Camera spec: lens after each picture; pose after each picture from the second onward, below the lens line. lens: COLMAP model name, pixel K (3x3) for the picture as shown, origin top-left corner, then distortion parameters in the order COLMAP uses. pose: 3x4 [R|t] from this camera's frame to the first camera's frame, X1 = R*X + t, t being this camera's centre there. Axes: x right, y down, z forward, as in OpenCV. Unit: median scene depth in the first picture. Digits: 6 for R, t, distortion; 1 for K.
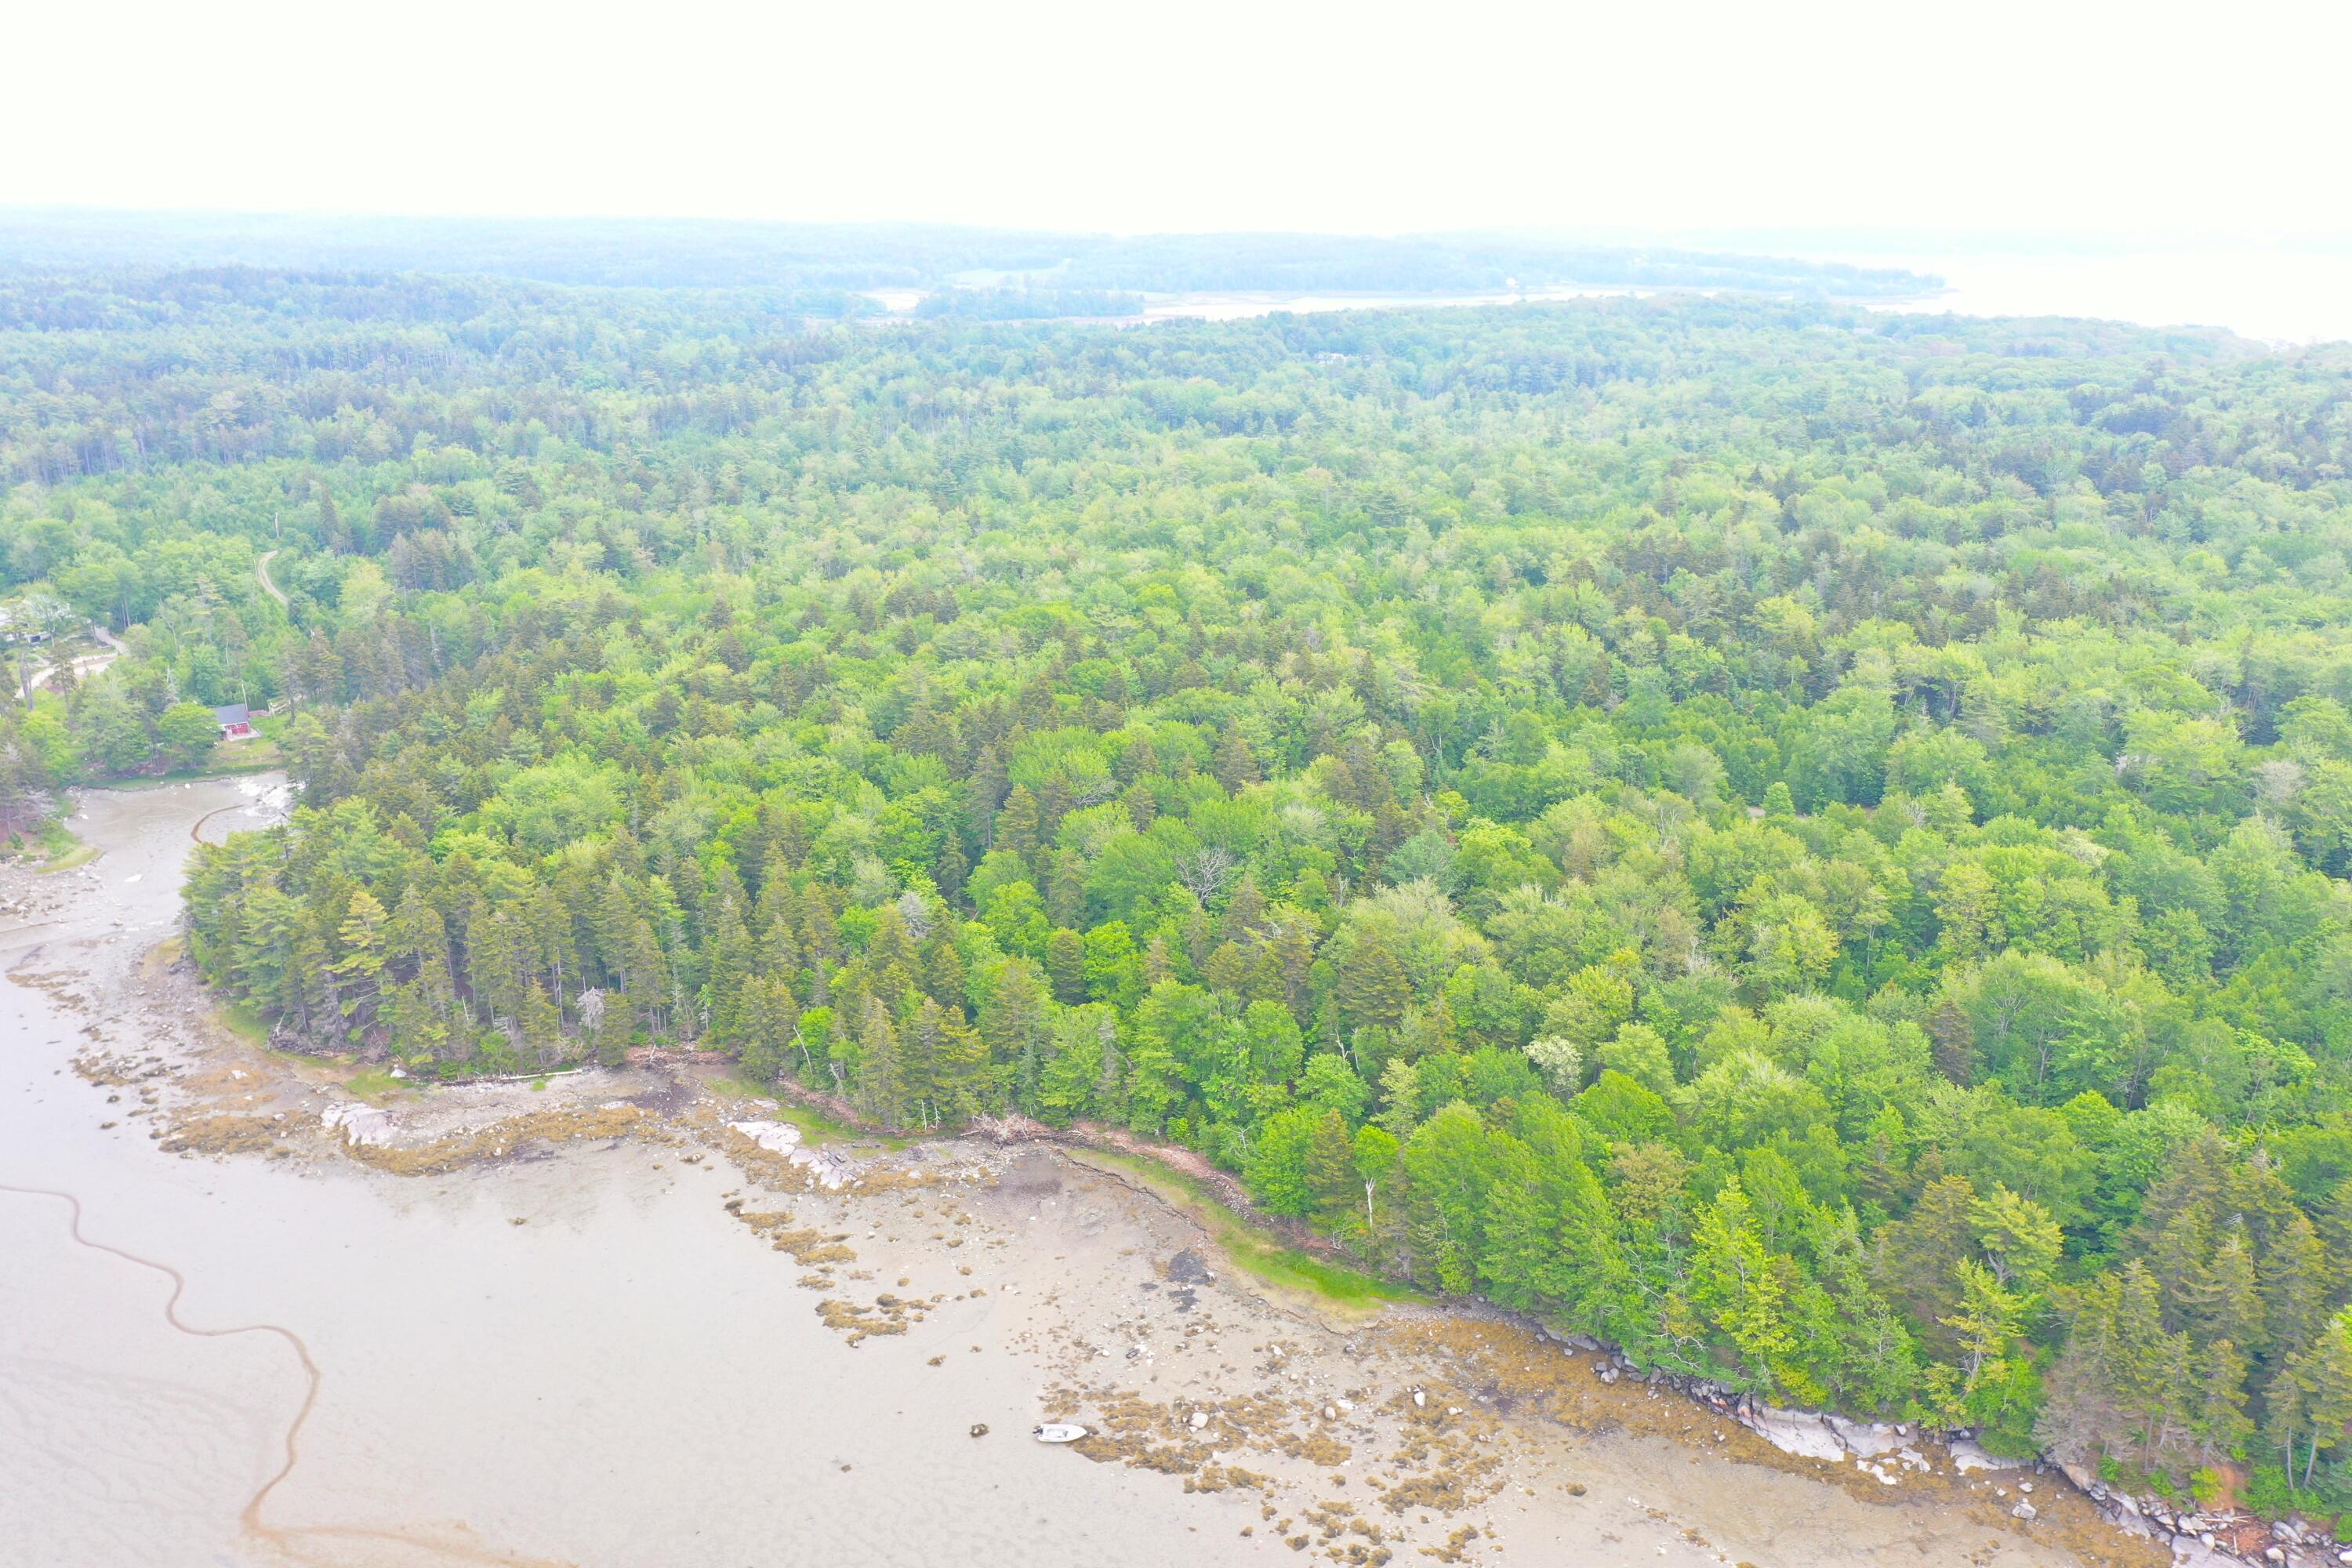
lens RADIAL K [[1879.8, 0, 1176.0], [0, 1879.8, 784.0], [0, 0, 1]] dist [0.008991, -0.001639]
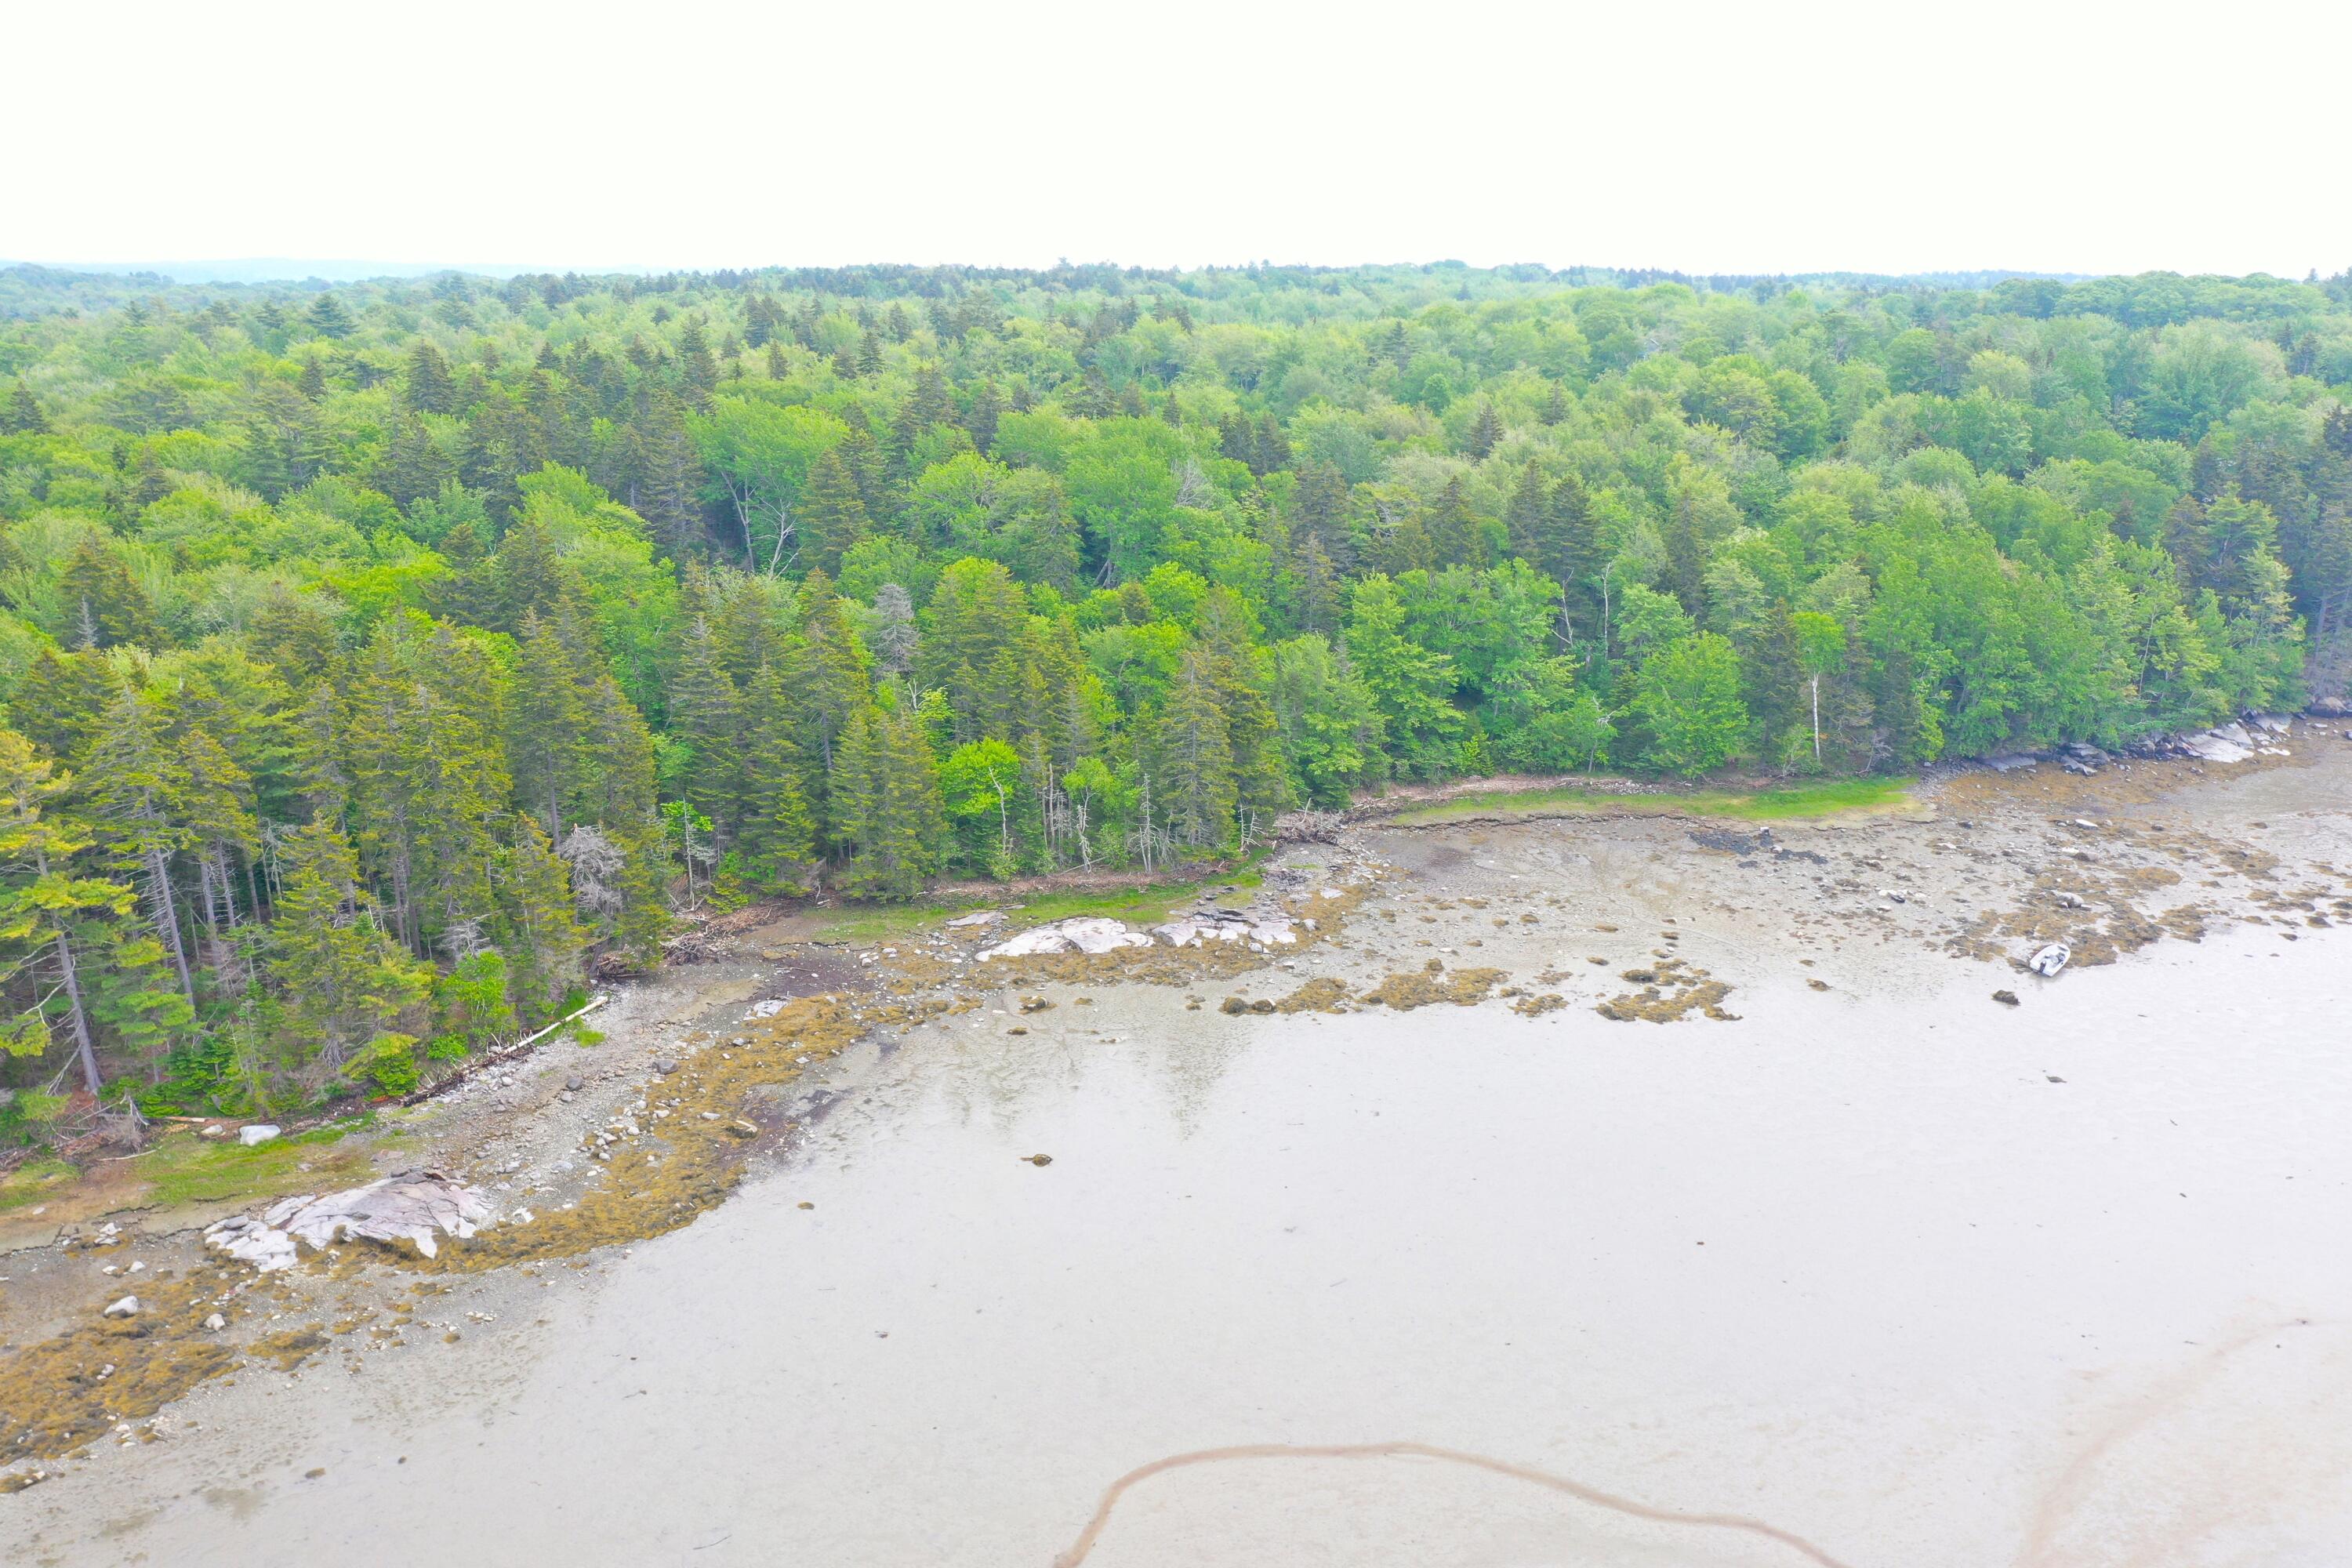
lens RADIAL K [[1879.8, 0, 1176.0], [0, 1879.8, 784.0], [0, 0, 1]] dist [0.008991, -0.001639]
pose [[0.578412, -0.218132, 0.786039, -0.641676], [0.247219, 0.965143, 0.085917, 0.101761], [-0.777381, 0.144628, 0.612177, 0.627772]]
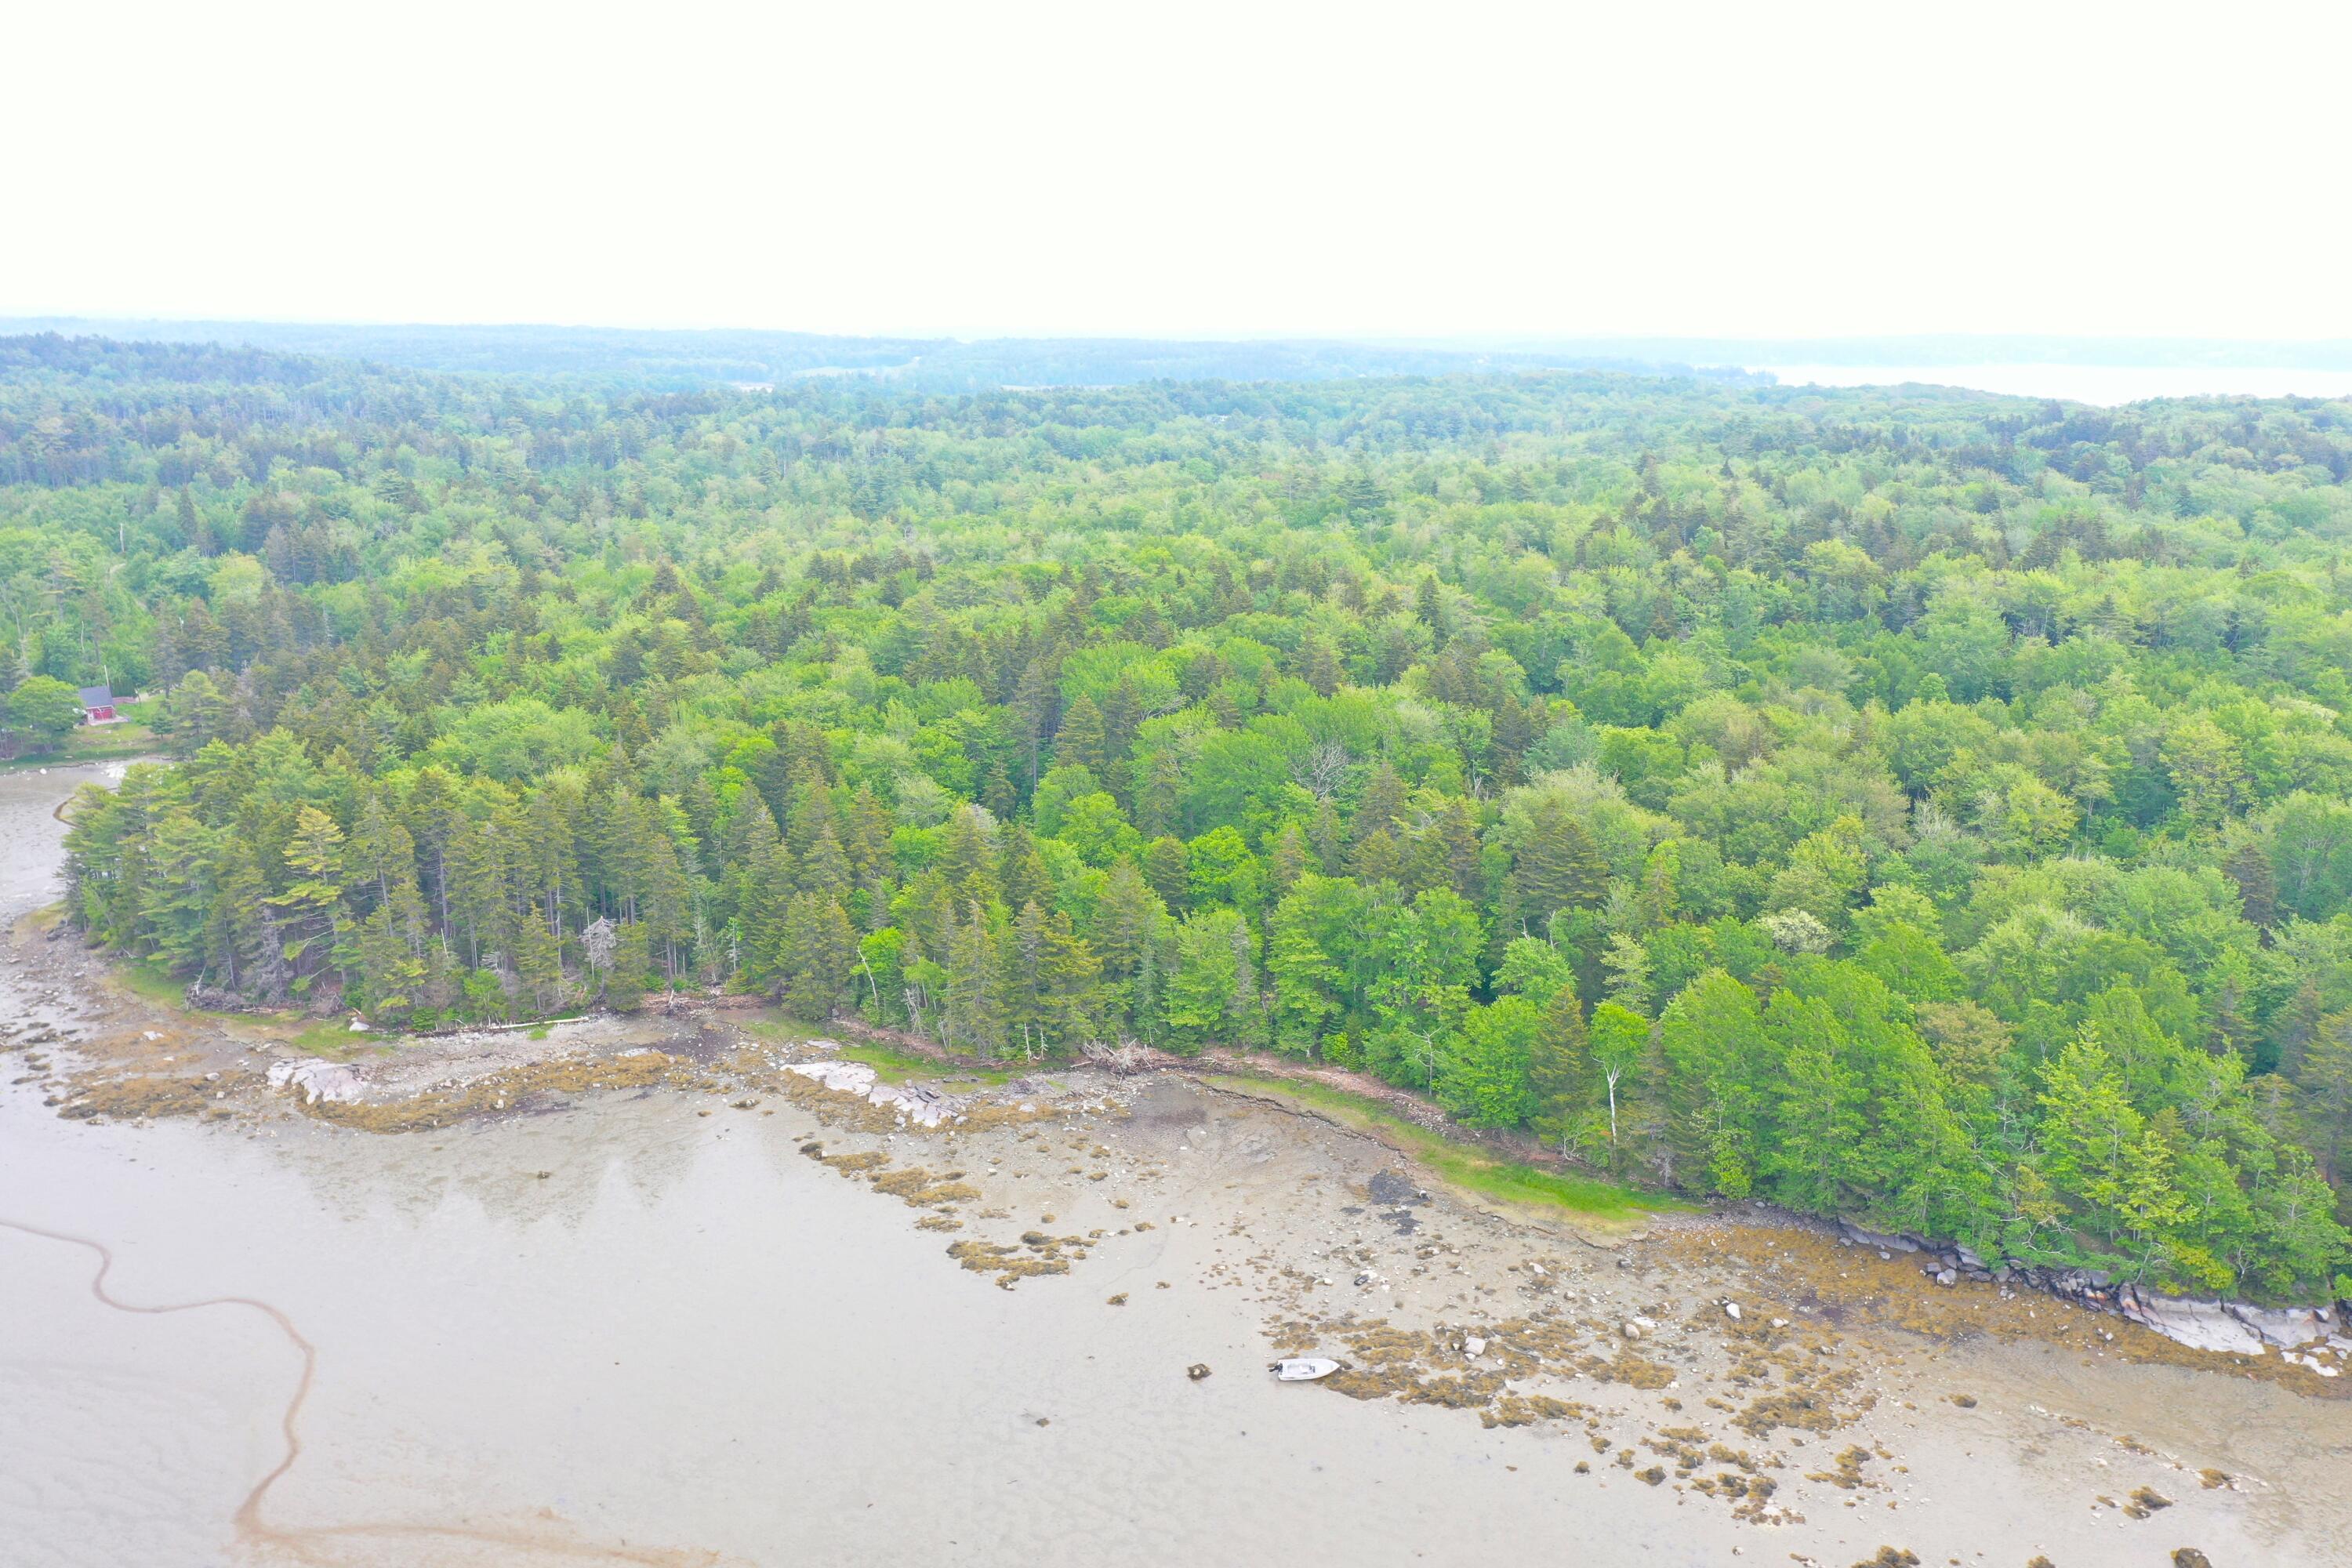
lens RADIAL K [[1879.8, 0, 1176.0], [0, 1879.8, 784.0], [0, 0, 1]] dist [0.008991, -0.001639]
pose [[0.995628, -0.018002, 0.091651, -0.143134], [0.024093, 0.997542, -0.065794, 0.118737], [-0.090242, 0.067714, 0.993615, 0.162444]]
